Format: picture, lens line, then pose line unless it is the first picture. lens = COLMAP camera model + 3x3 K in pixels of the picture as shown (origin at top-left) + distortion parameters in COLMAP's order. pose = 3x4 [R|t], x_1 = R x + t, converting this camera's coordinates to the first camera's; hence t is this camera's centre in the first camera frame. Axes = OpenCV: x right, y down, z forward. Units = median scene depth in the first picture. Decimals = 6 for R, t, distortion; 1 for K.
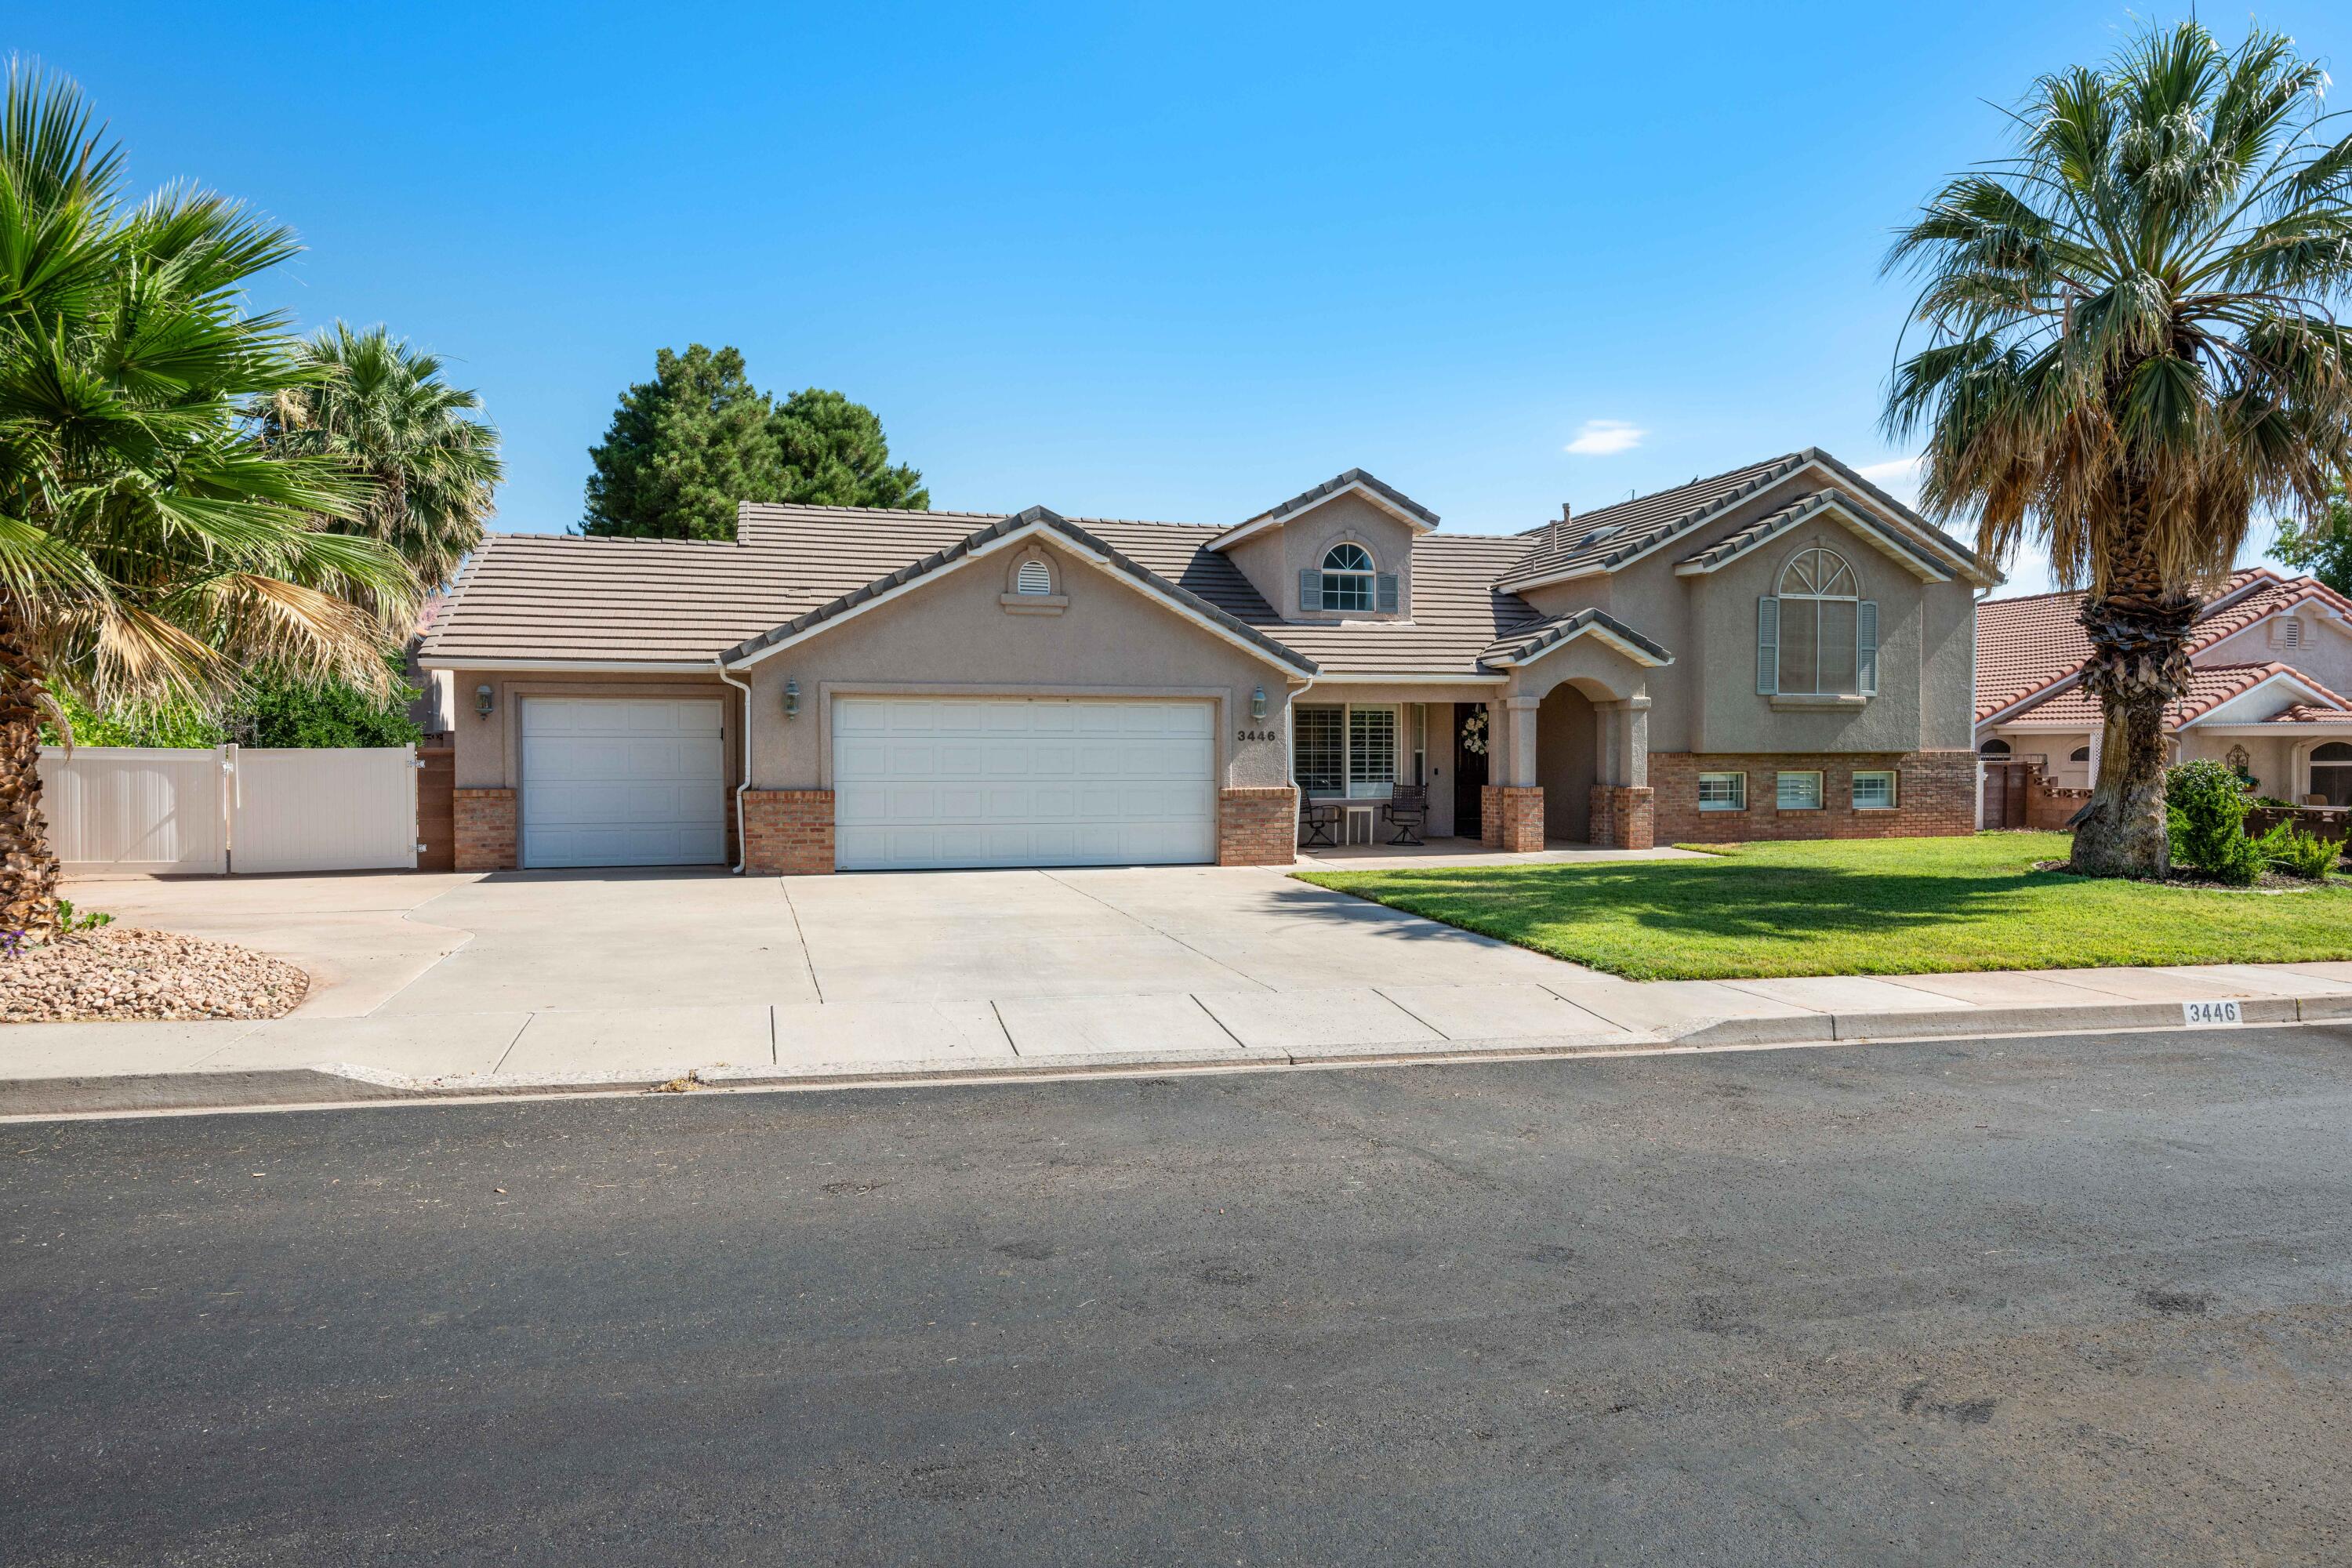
lens RADIAL K [[1413.5, 0, 1174.5], [0, 1413.5, 779.3], [0, 0, 1]] dist [0.004406, -0.000505]
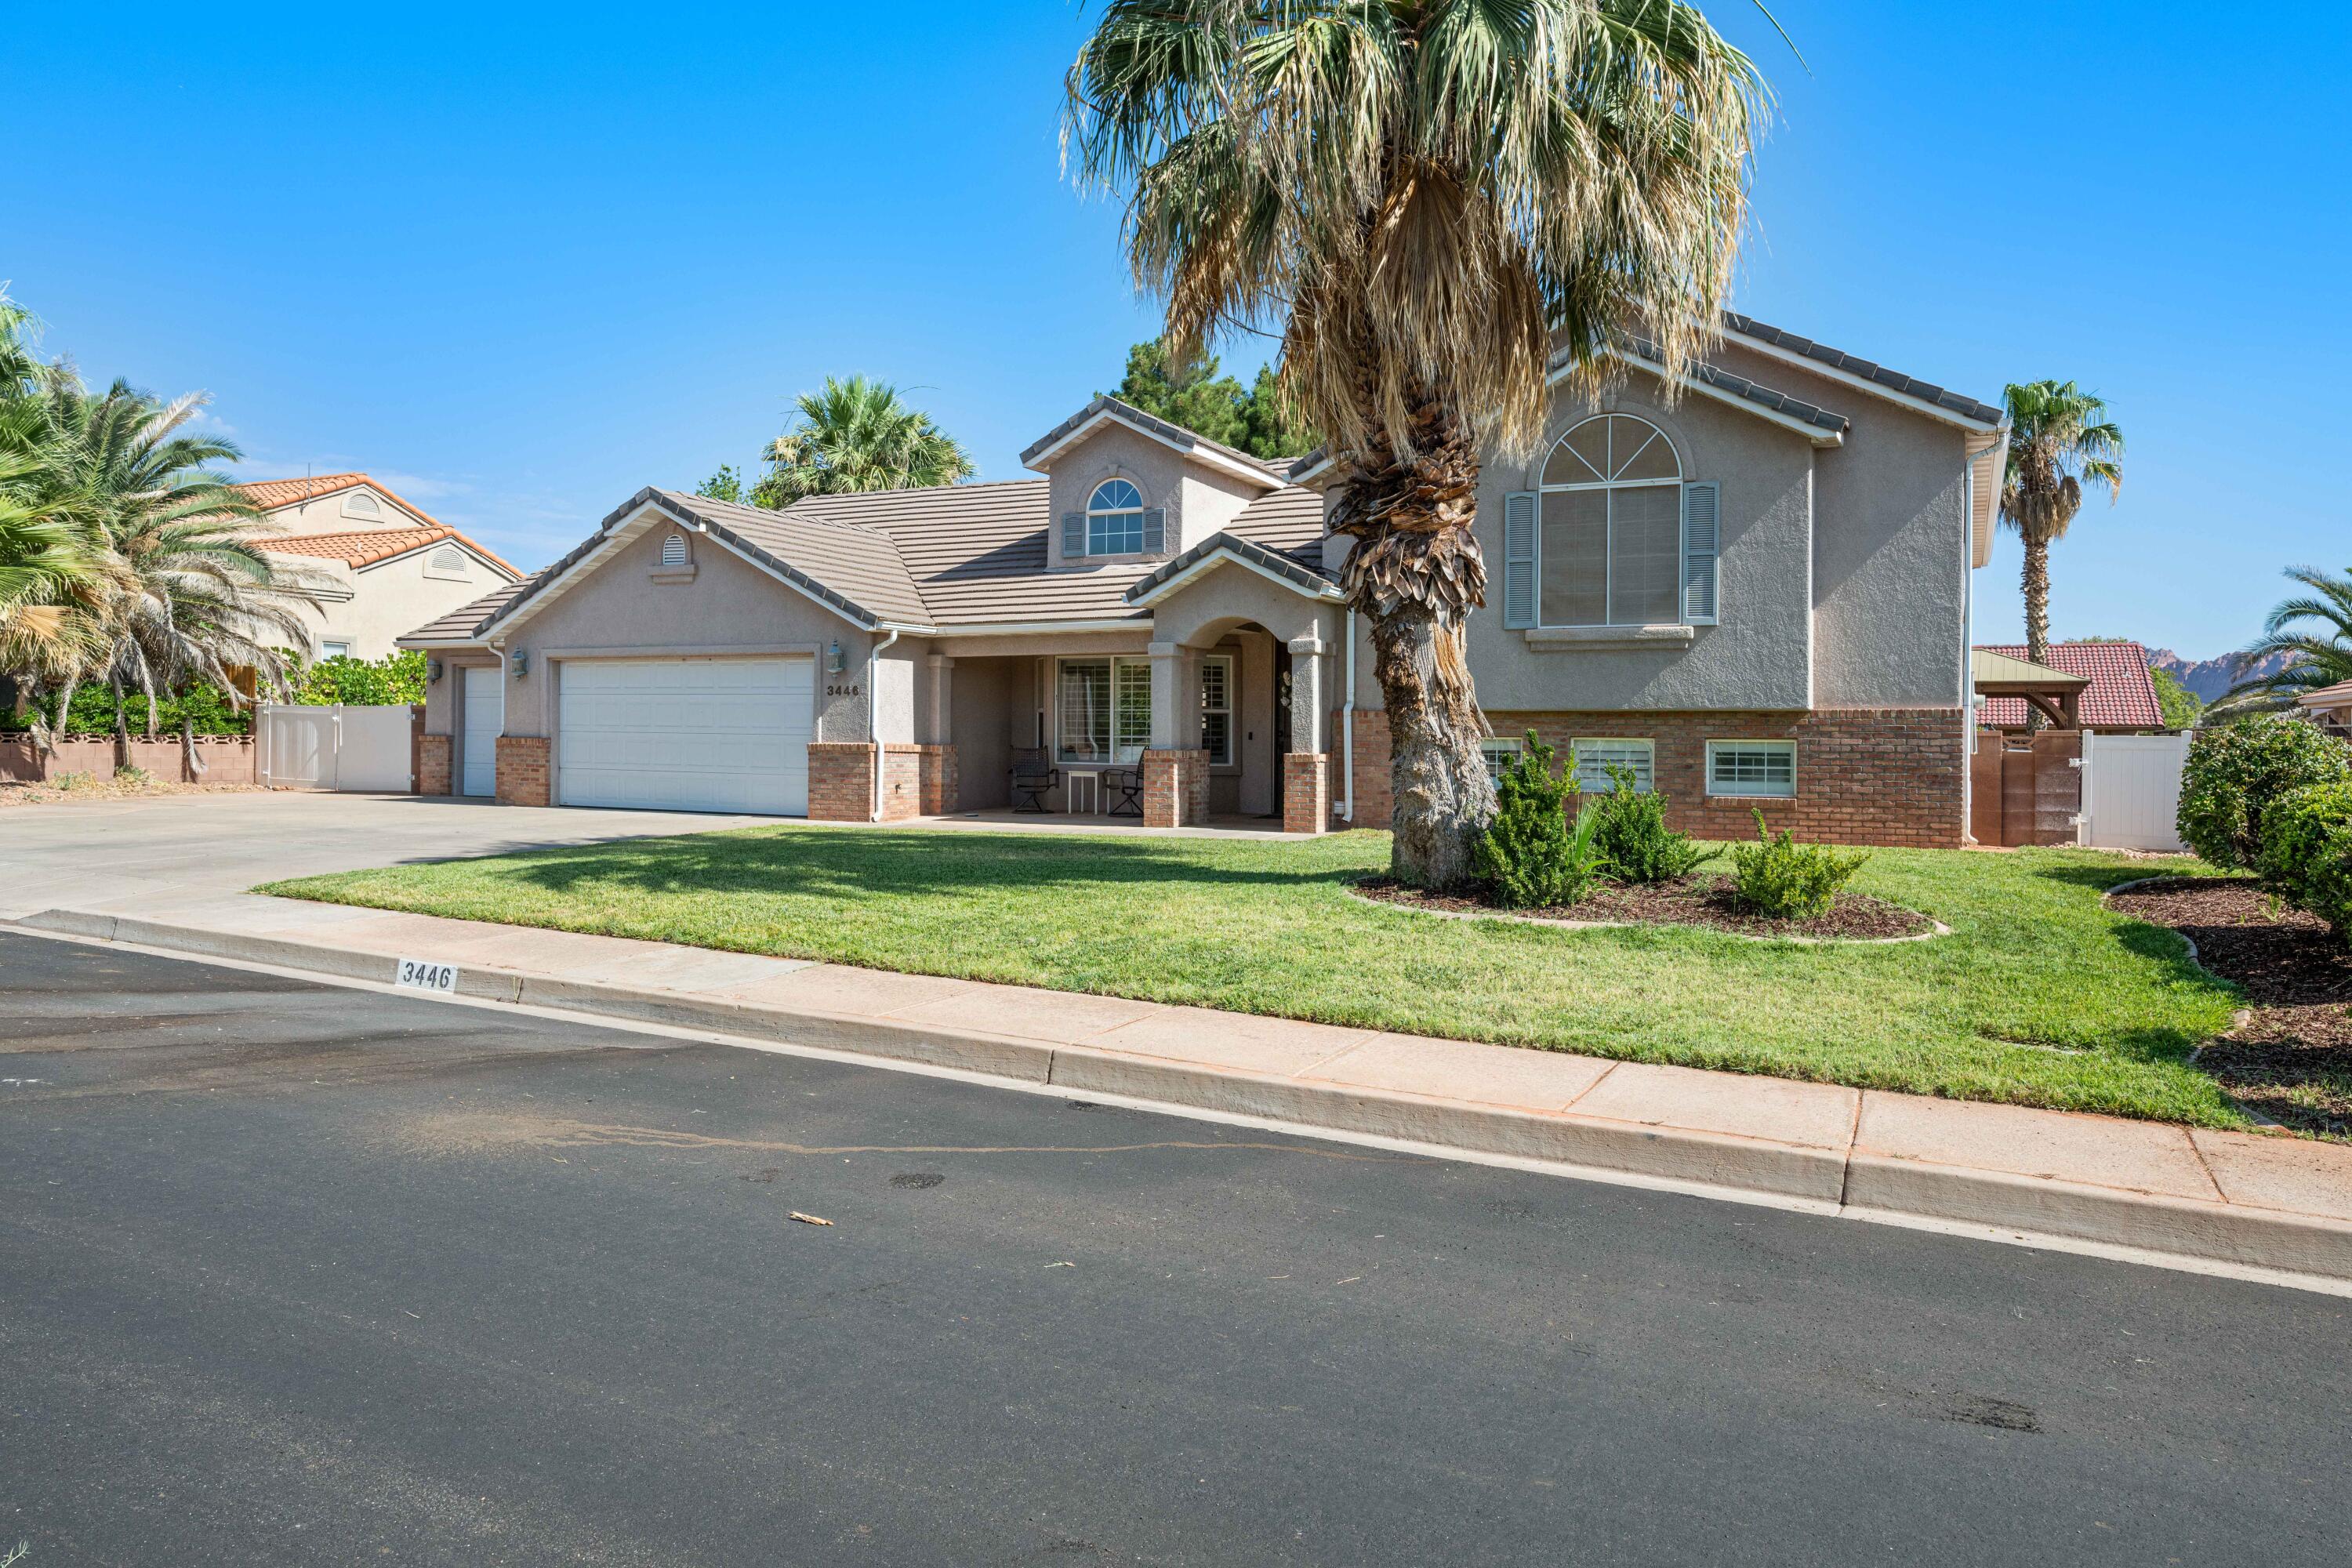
lens RADIAL K [[1563.9, 0, 1172.1], [0, 1563.9, 774.9], [0, 0, 1]] dist [-0.011021, -0.000566]
pose [[0.725412, 0.022880, -0.687934, 0.852853], [-0.024990, 0.999664, 0.006897, 0.013105], [0.687861, 0.012188, 0.725740, 0.313050]]
